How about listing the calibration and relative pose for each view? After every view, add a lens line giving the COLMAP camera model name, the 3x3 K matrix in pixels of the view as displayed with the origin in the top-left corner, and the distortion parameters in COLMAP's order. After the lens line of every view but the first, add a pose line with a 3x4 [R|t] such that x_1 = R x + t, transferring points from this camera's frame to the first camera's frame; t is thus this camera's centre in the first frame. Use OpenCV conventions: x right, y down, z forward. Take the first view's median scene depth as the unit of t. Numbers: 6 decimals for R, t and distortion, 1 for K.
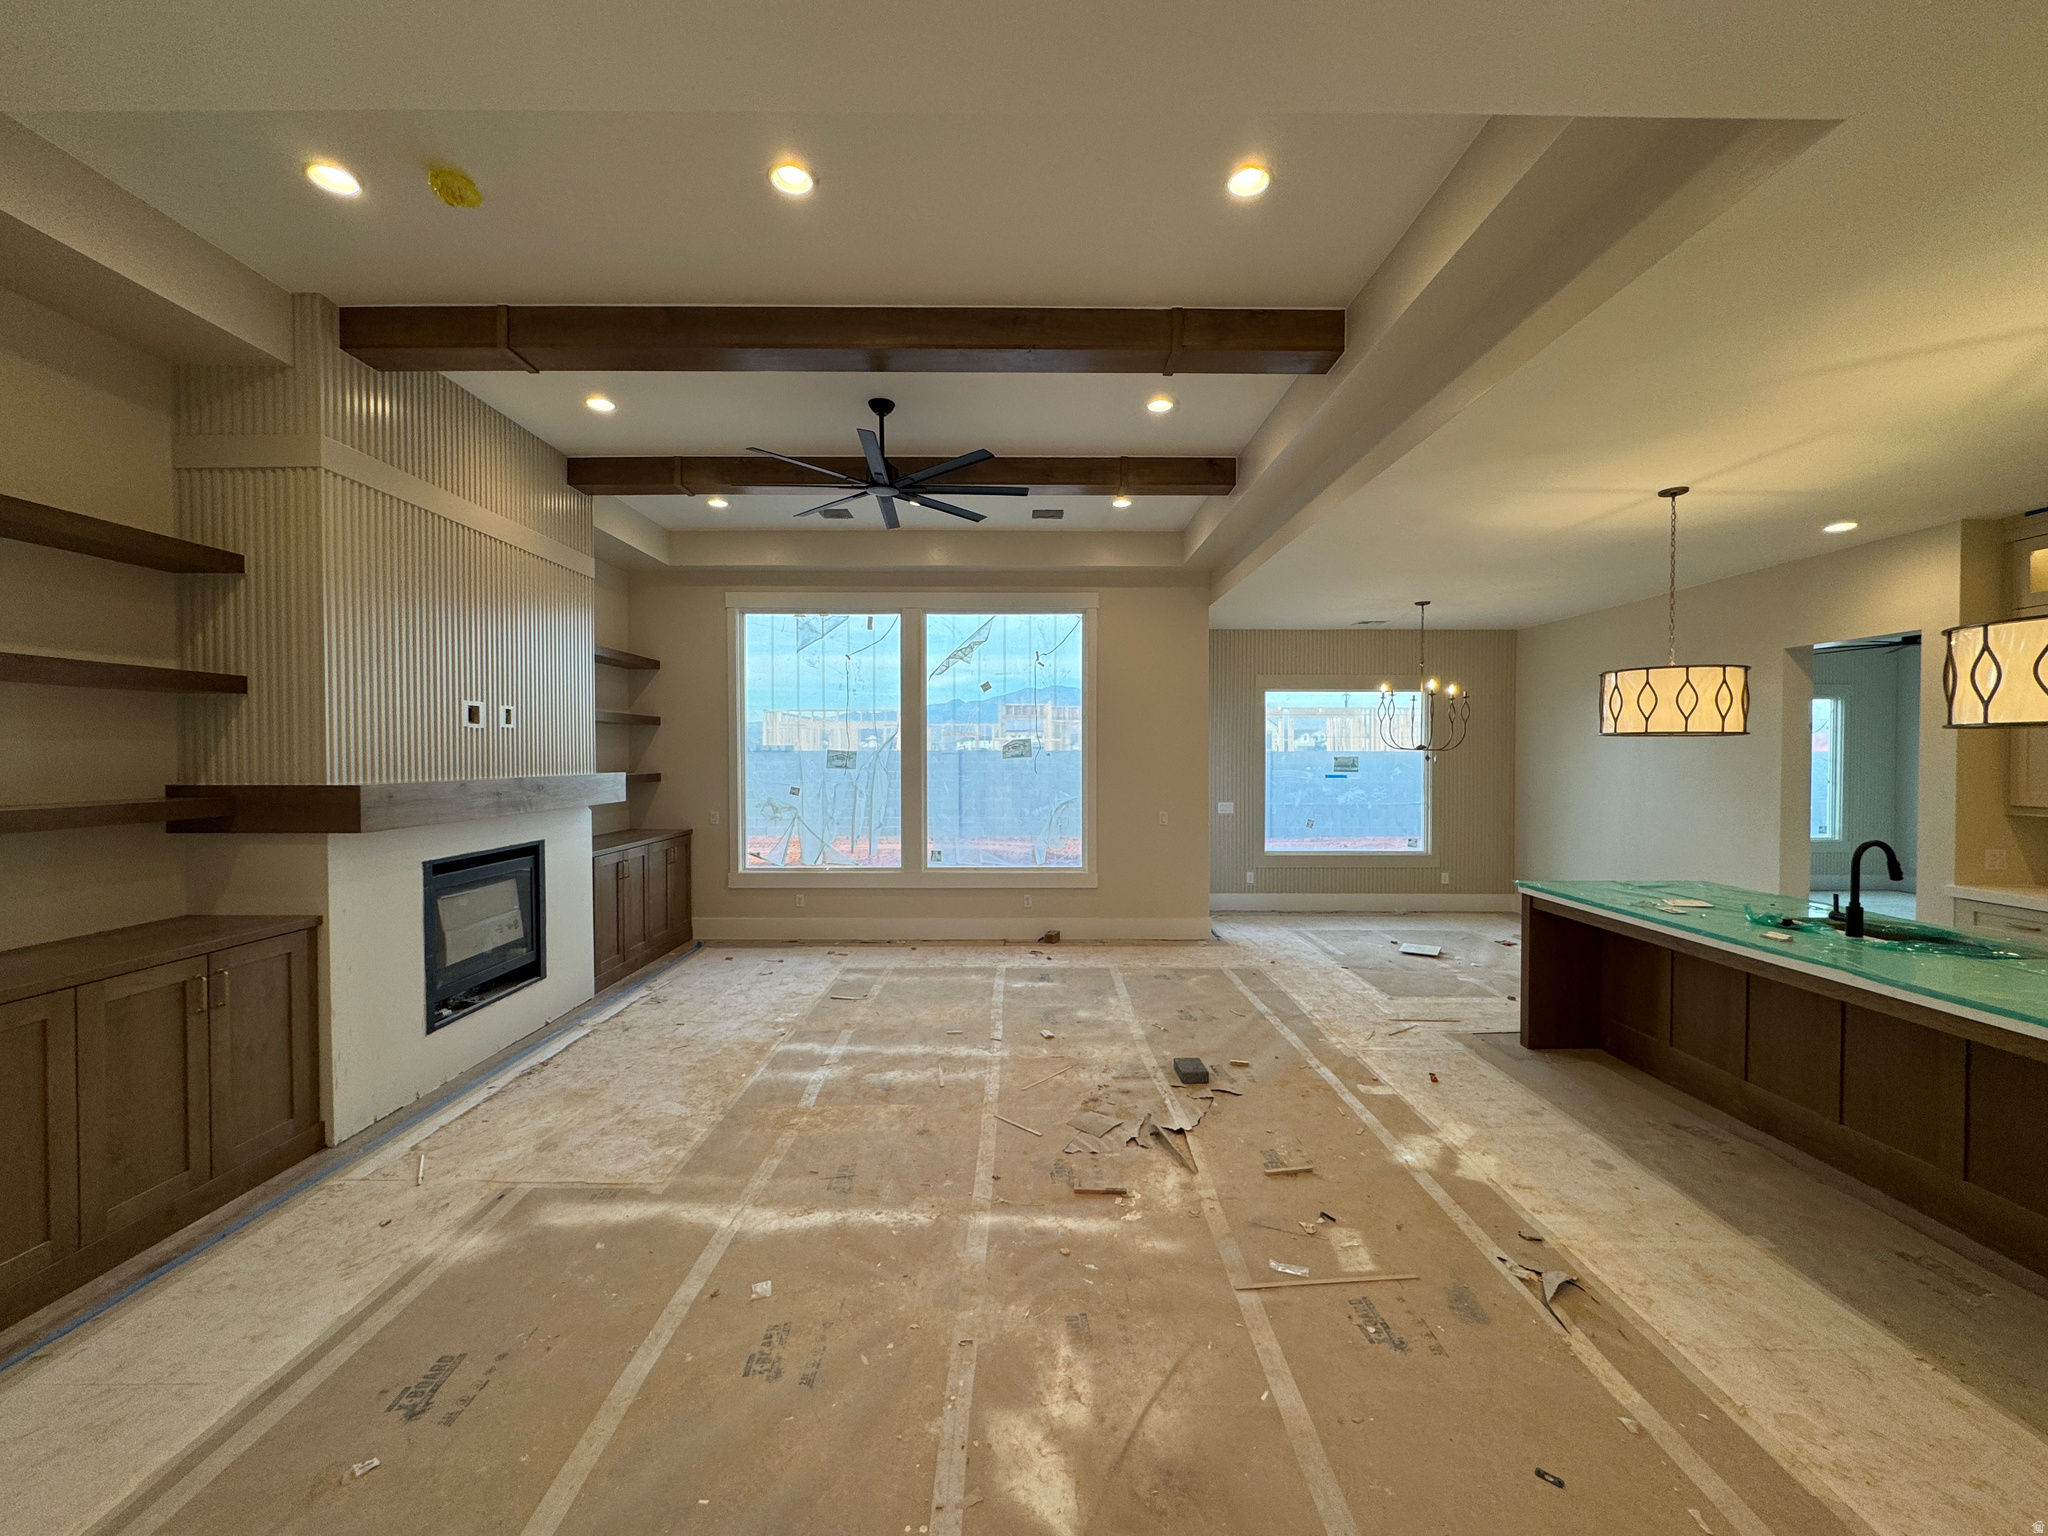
lens RADIAL K [[812.7, 0, 1023.3], [0, 812.7, 762.2], [0, 0, 1]] dist [0.002716, 0.000227]
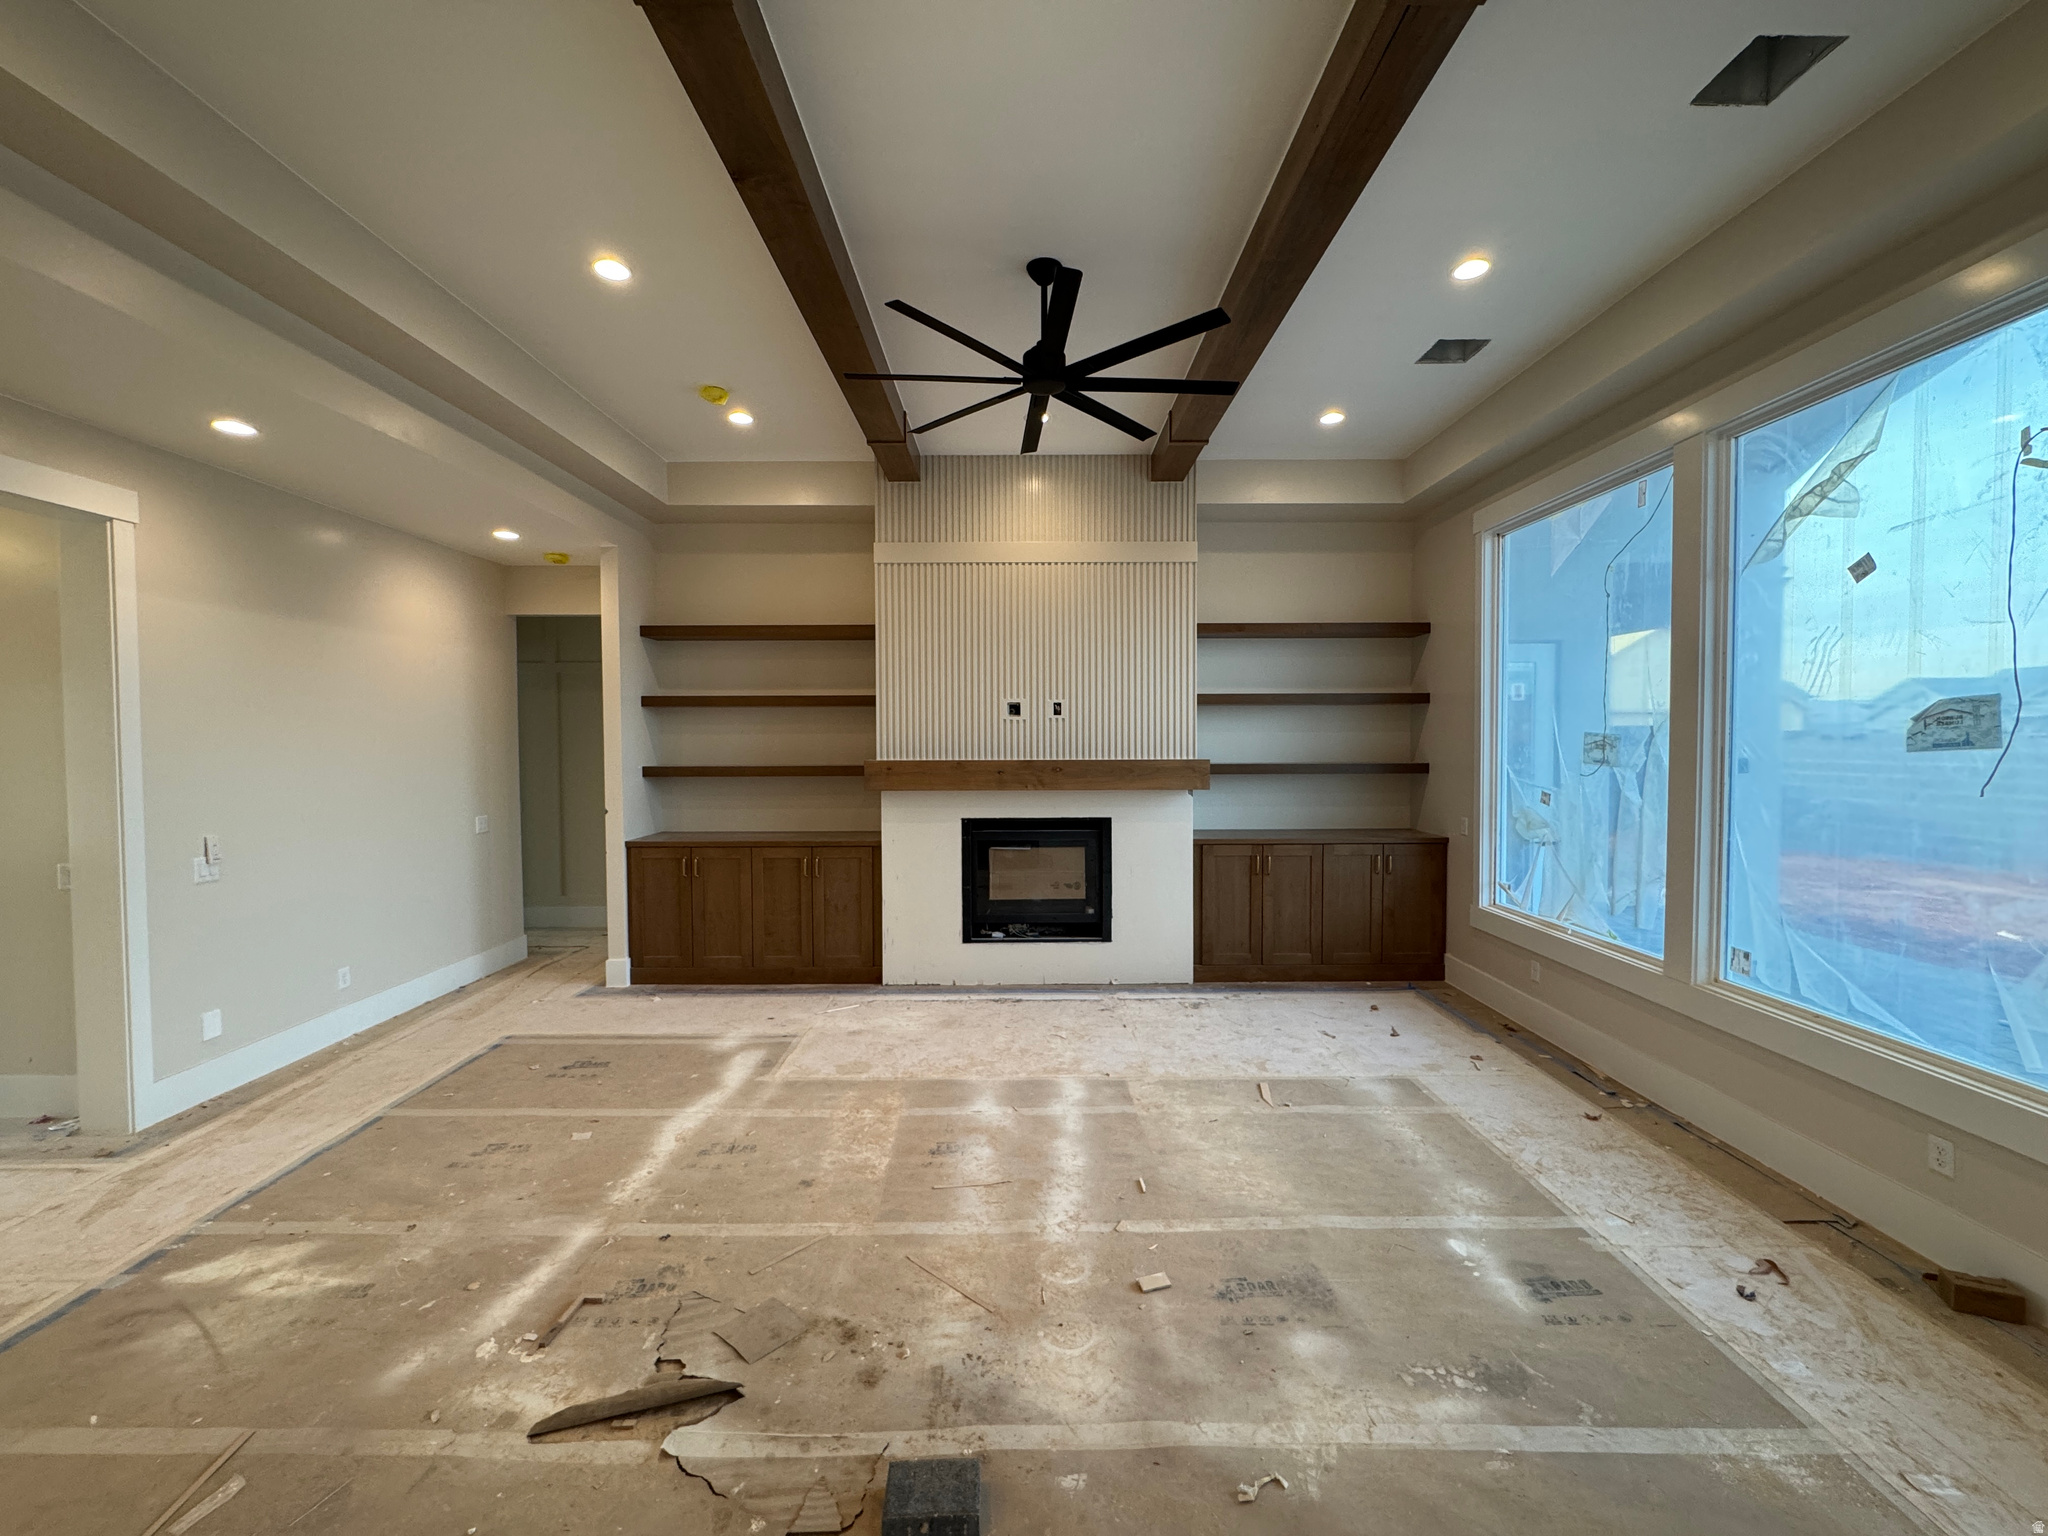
lens RADIAL K [[814.5, 0, 1024.5], [0, 814.5, 763.3], [0, 0, 1]] dist [-0.000398, 0.000202]
pose [[-0.000339, 0.029568, -0.999563, 0.610201], [-0.007217, 0.999537, 0.029570, -0.012459], [0.999974, 0.007223, -0.000125, 1.037471]]
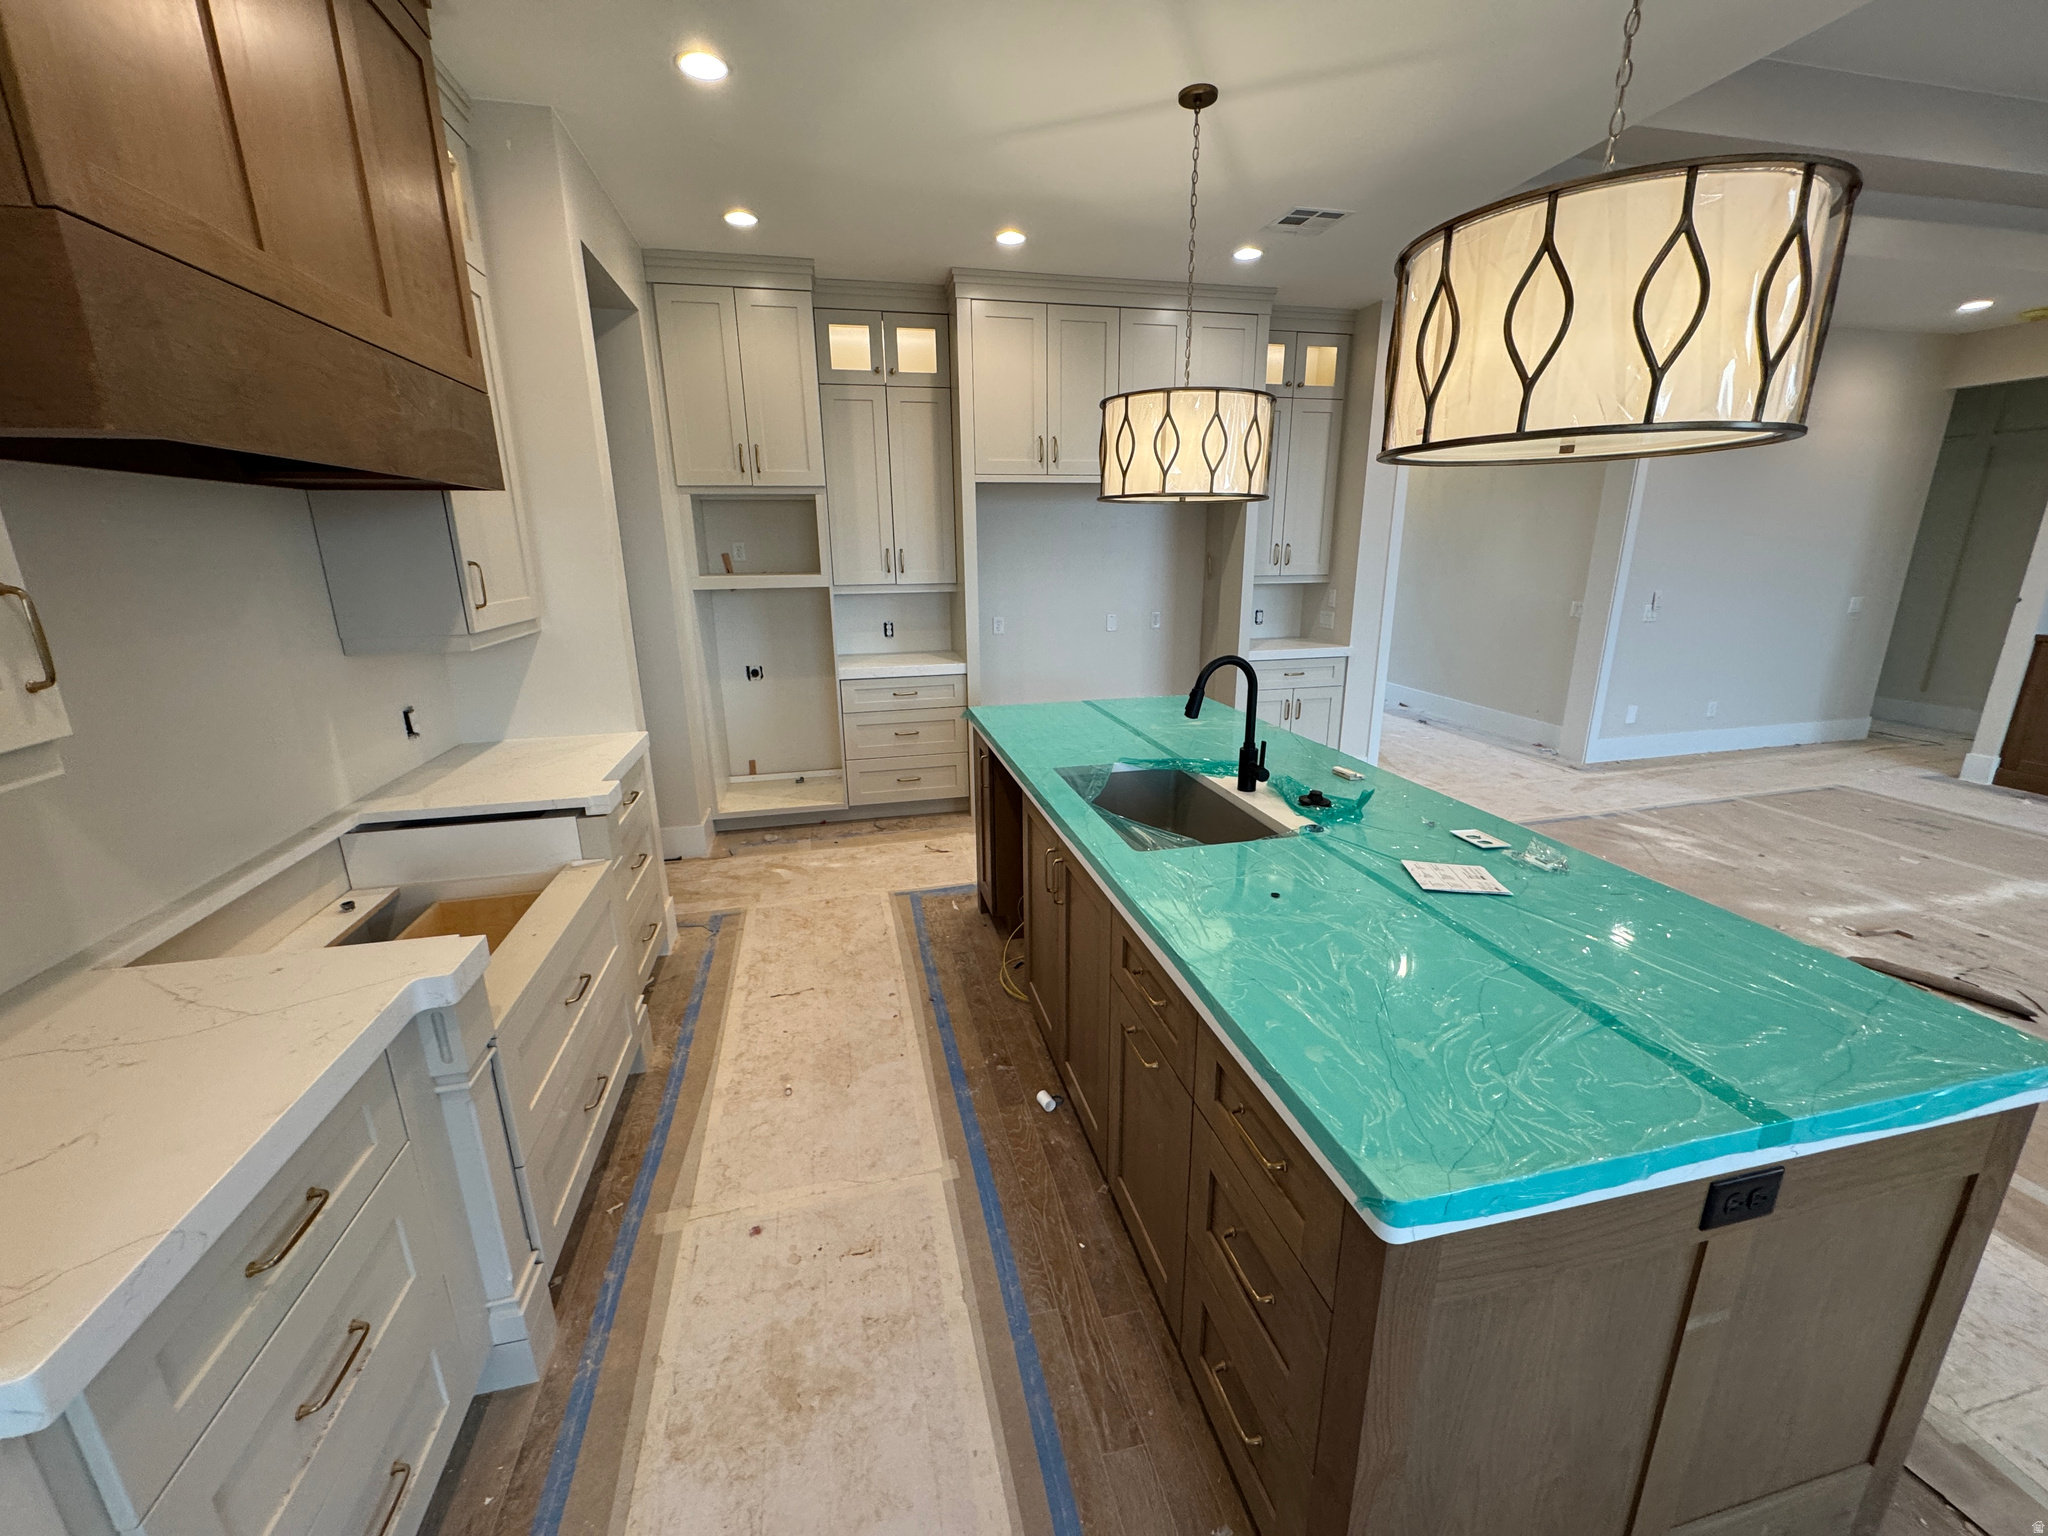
lens RADIAL K [[814.5, 0, 1024.5], [0, 814.5, 763.3], [0, 0, 1]] dist [-0.000398, 0.000202]
pose [[-0.974087, 0.068219, -0.215640, 1.050919], [0.006834, 0.961870, 0.273422, -0.001743], [0.226070, 0.264863, -0.937411, 1.245661]]
